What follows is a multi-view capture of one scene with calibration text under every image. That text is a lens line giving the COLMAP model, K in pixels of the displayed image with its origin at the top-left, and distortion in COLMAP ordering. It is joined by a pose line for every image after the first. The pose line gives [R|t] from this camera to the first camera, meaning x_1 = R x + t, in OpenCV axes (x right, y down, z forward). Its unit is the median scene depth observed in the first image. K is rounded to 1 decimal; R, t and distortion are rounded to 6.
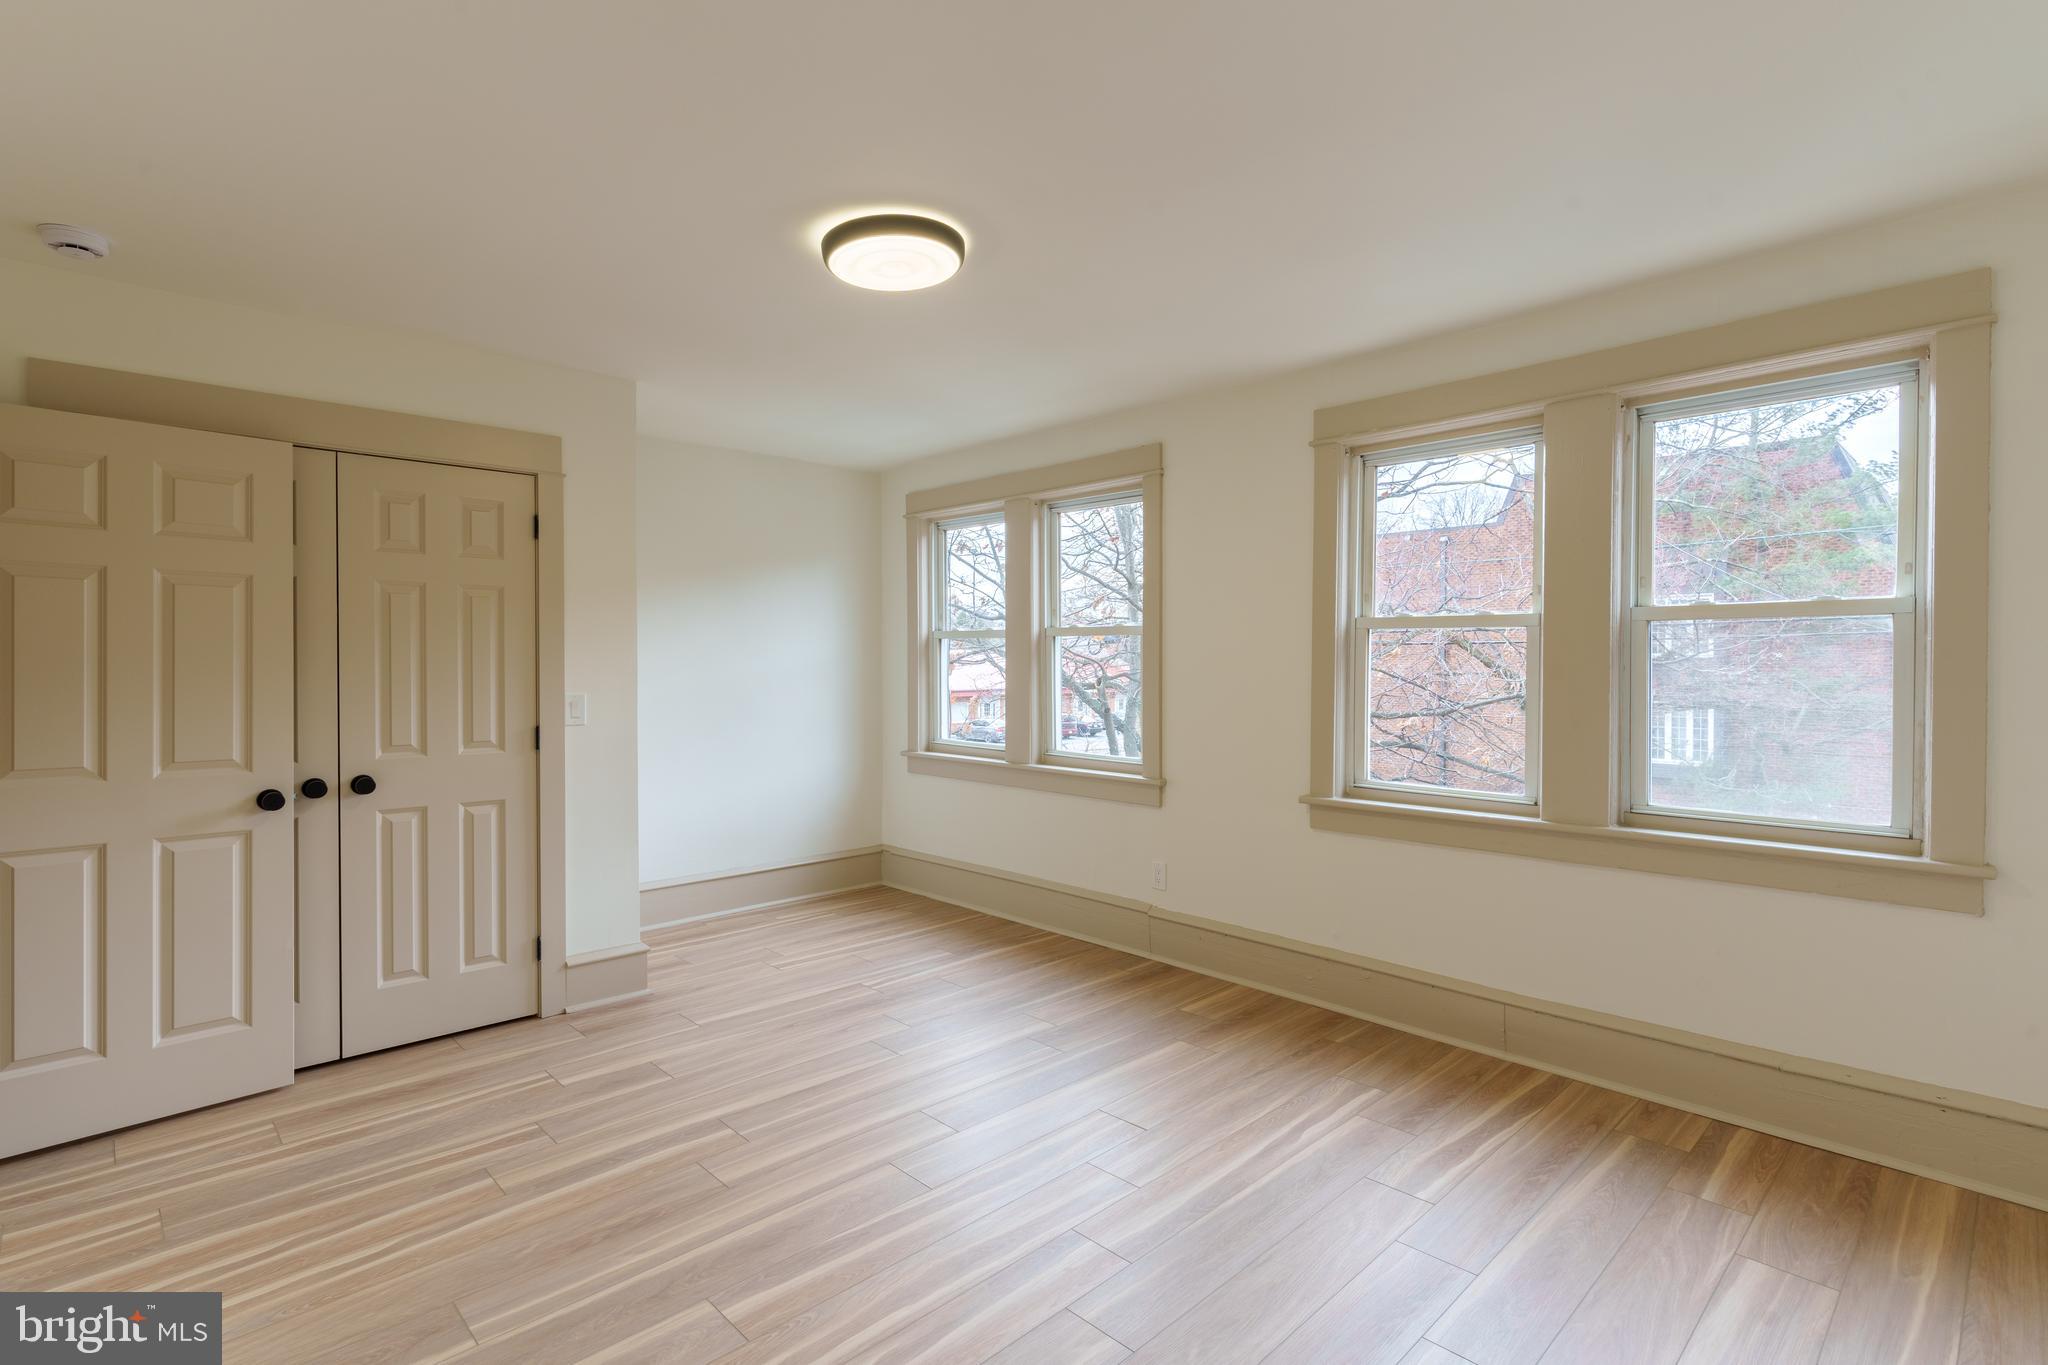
lens RADIAL K [[975.4, 0, 1021.0], [0, 975.4, 663.2], [0, 0, 1]] dist [0.002912, 0.000119]
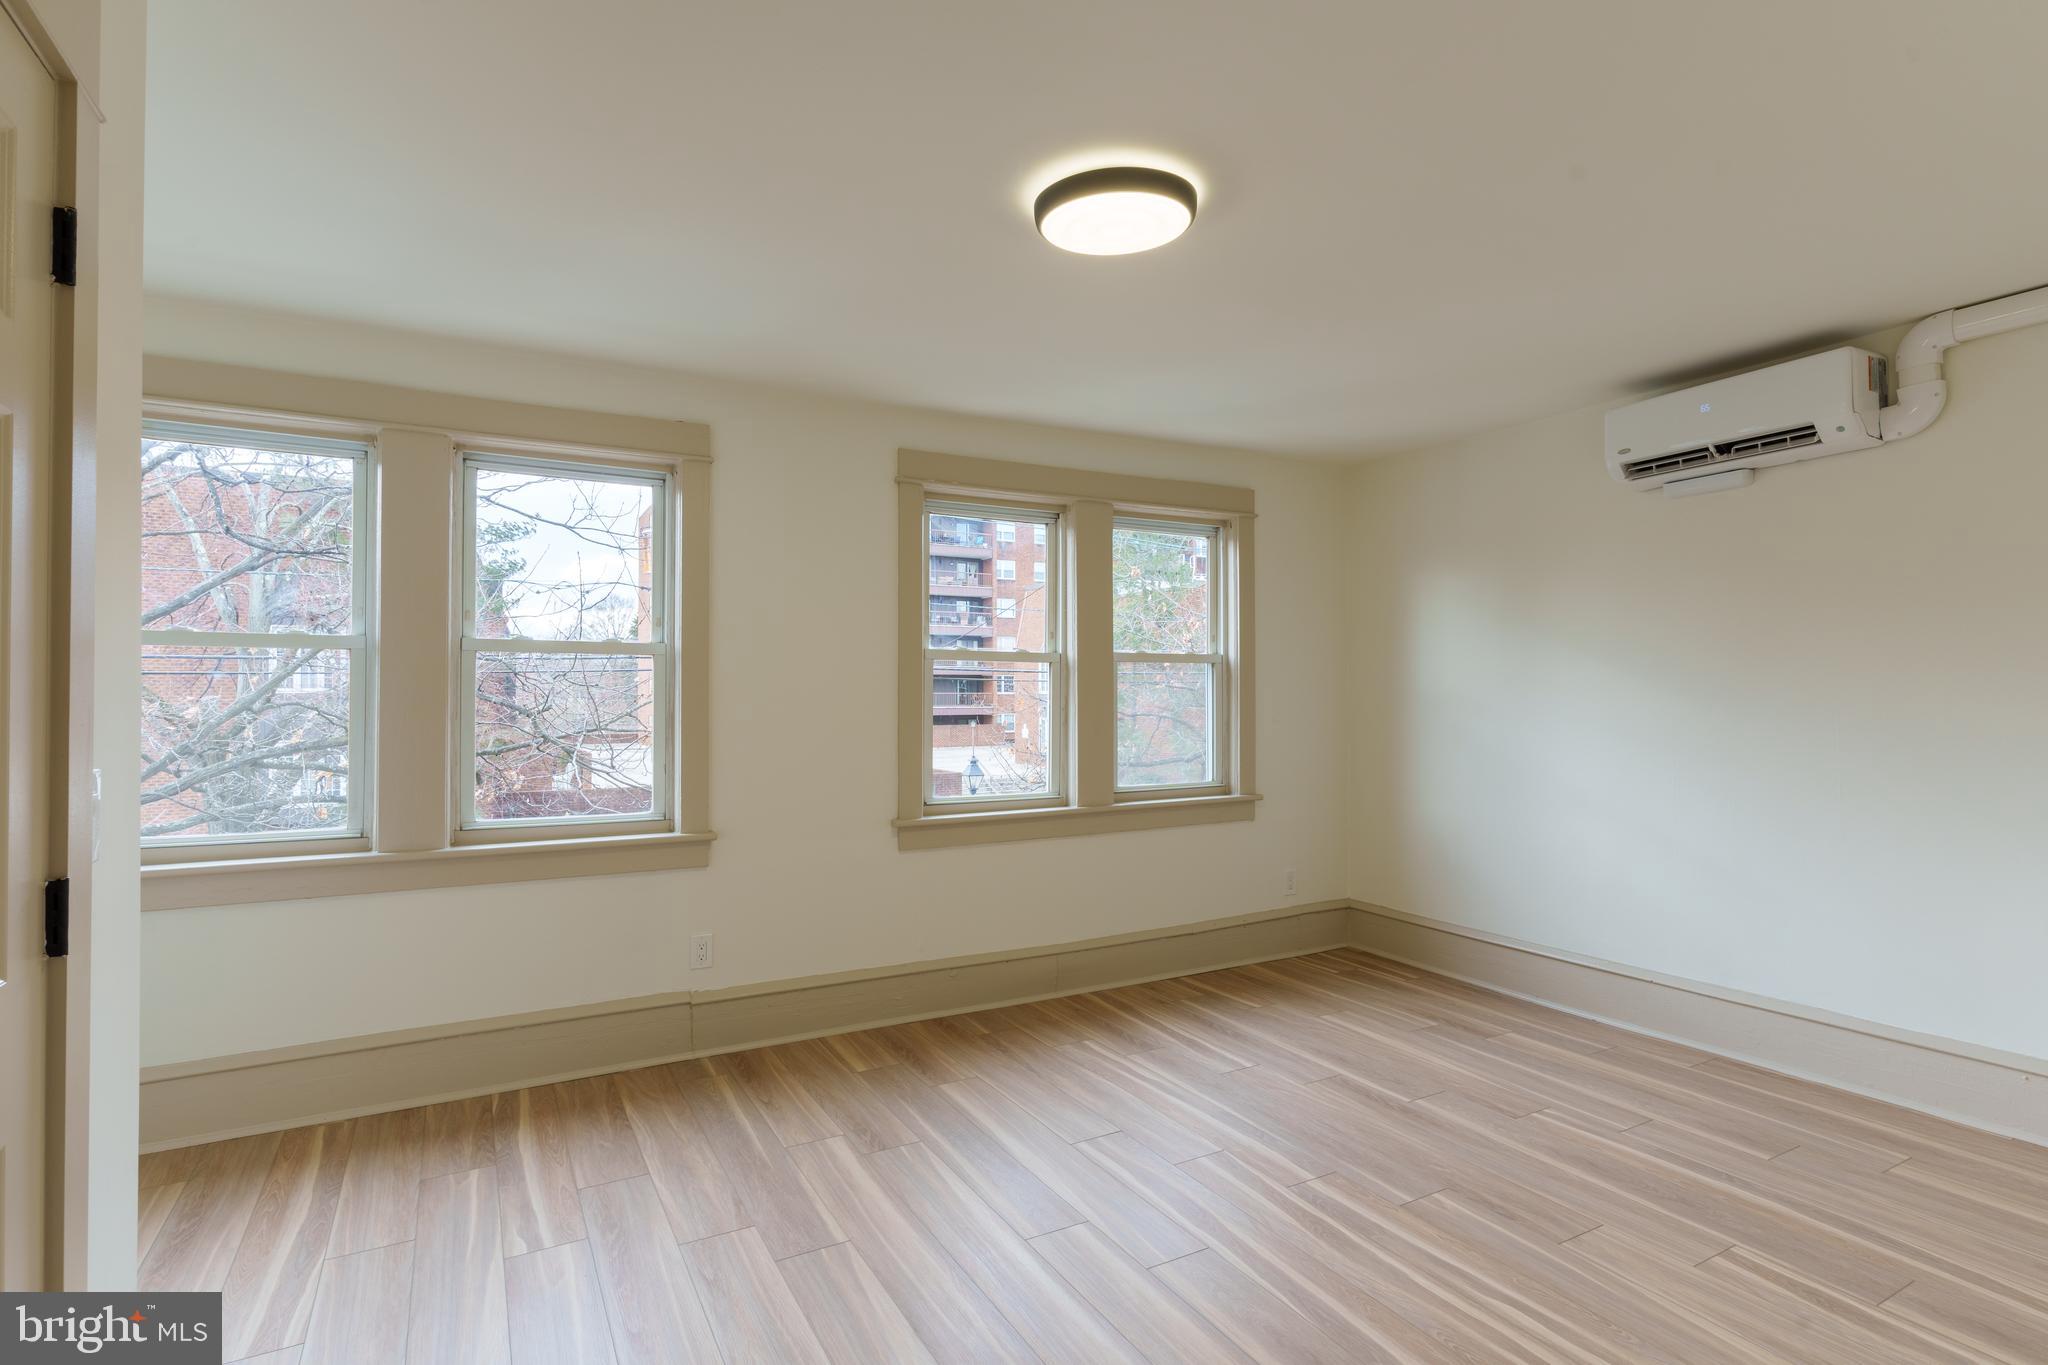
lens RADIAL K [[975.4, 0, 1042.7], [0, 975.4, 688.7], [0, 0, 1]] dist [0.002912, 0.000119]
pose [[0.262041, 0.014152, 0.964953, -0.669603], [0.010516, 0.999791, -0.017519, 0.017341], [-0.964999, 0.014738, 0.261837, 0.593084]]
